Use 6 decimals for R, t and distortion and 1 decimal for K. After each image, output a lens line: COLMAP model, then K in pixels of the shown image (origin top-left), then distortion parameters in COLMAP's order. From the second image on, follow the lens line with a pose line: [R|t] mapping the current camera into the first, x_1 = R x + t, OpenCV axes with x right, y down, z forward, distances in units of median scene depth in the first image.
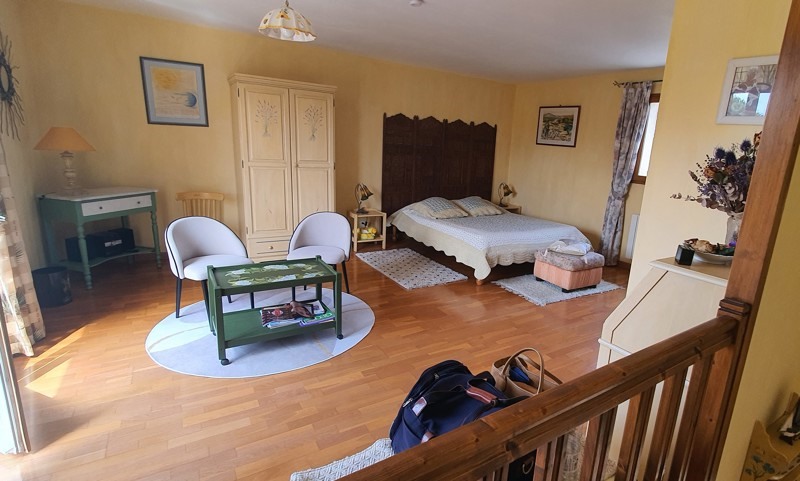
lens RADIAL K [[386.1, 0, 436.3], [0, 386.1, 230.3], [0, 0, 1]] dist [0.000792, -0.002252]
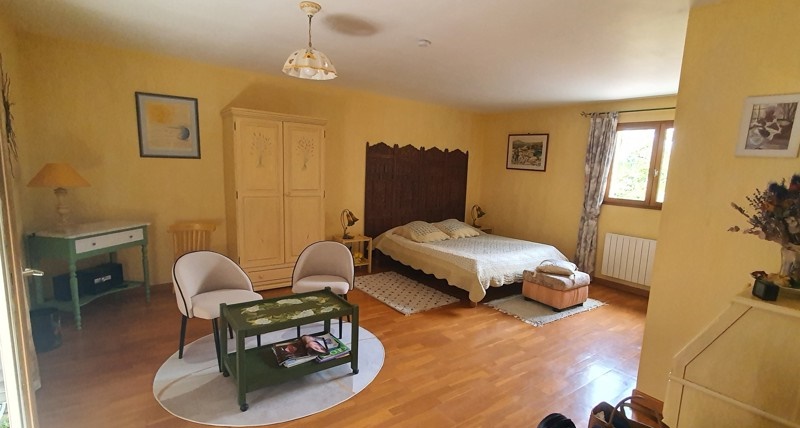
lens RADIAL K [[362.2, 0, 398.9], [0, 362.2, 218.0], [0, 0, 1]] dist [-0.001999, -0.000151]
pose [[0.997872, -0.024411, 0.060467, -0.143129], [0.028759, 0.996982, -0.072109, -0.032230], [-0.058524, 0.073694, 0.995562, 0.039469]]
